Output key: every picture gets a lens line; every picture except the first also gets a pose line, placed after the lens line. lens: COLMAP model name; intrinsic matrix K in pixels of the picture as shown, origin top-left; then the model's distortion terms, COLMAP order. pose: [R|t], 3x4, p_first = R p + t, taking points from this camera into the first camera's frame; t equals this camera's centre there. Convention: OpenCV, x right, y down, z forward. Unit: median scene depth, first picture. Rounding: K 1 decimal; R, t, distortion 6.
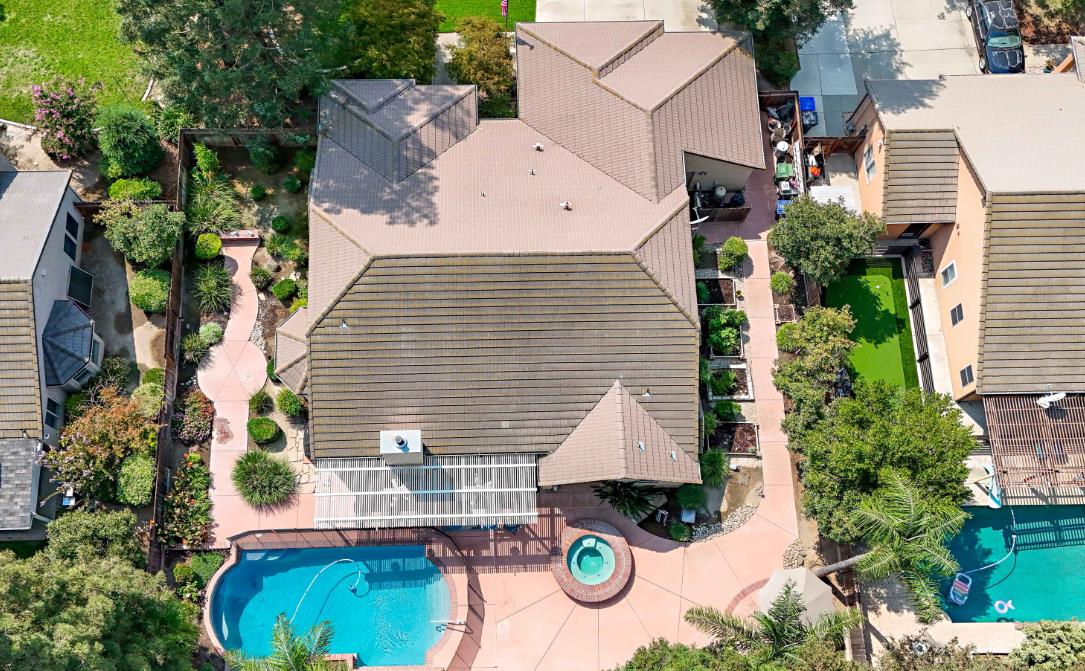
lens RADIAL K [[1097.2, 0, 508.6], [0, 1097.2, 318.3], [0, 0, 1]] dist [0.080101, -0.109415]
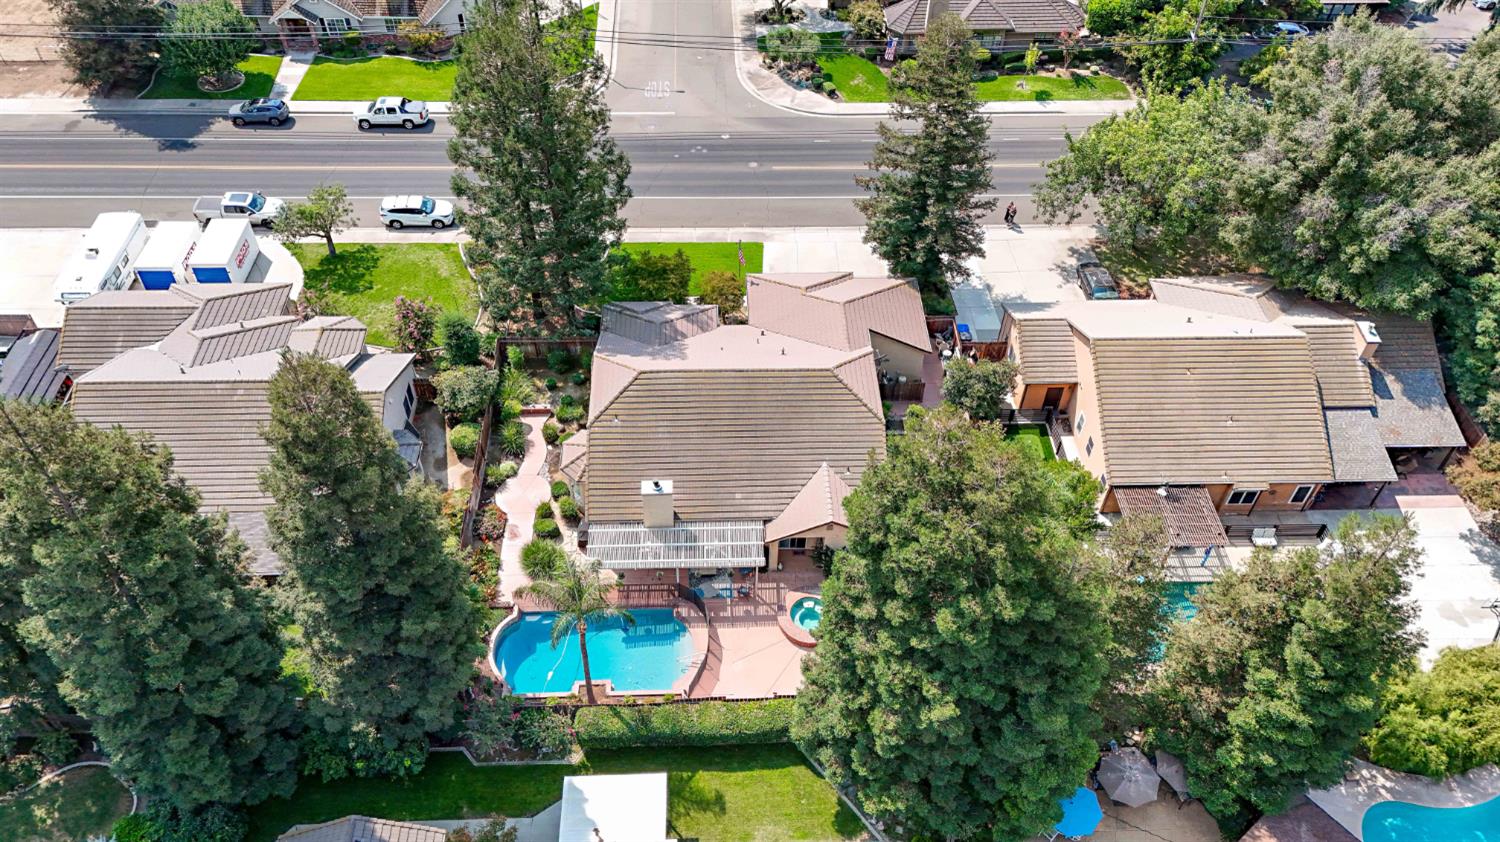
lens RADIAL K [[1096.1, 0, 756.2], [0, 1096.1, 423.7], [0, 0, 1]] dist [0.083643, -0.071762]
pose [[0.999909, -0.013240, 0.002396, 0.014672], [0.012984, 0.902755, -0.429959, 0.532895], [0.003530, 0.429951, 0.902845, -0.175748]]
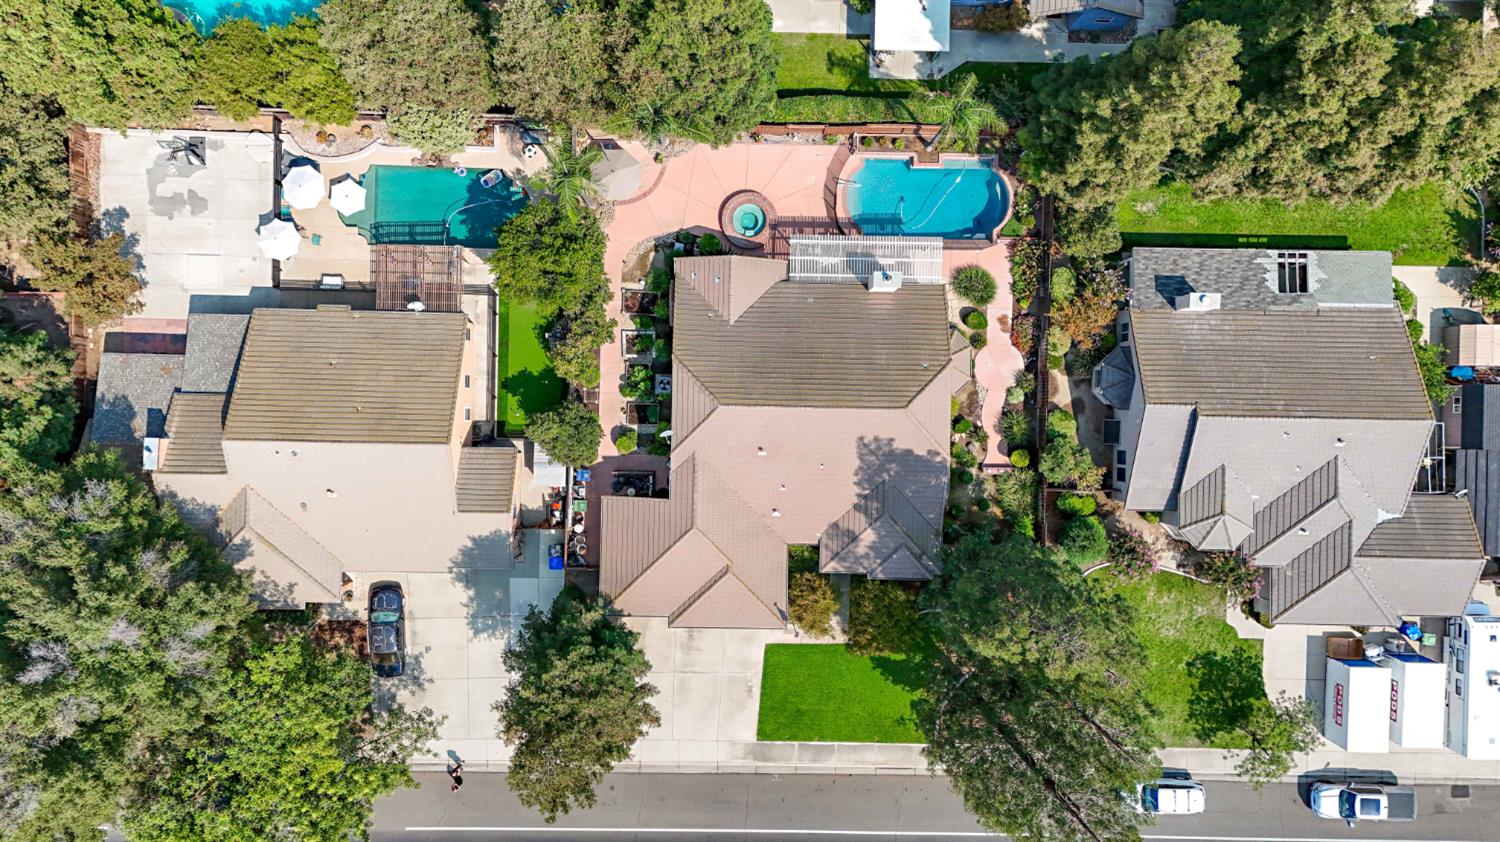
lens RADIAL K [[1093.9, 0, 750.0], [0, 1093.9, 421.0], [0, 0, 1]] dist [0.134363, -0.233678]
pose [[-0.997811, -0.044496, -0.048923, 0.129086], [0.027943, -0.954179, 0.297929, -0.447621], [-0.059938, 0.295910, 0.953333, -0.286445]]
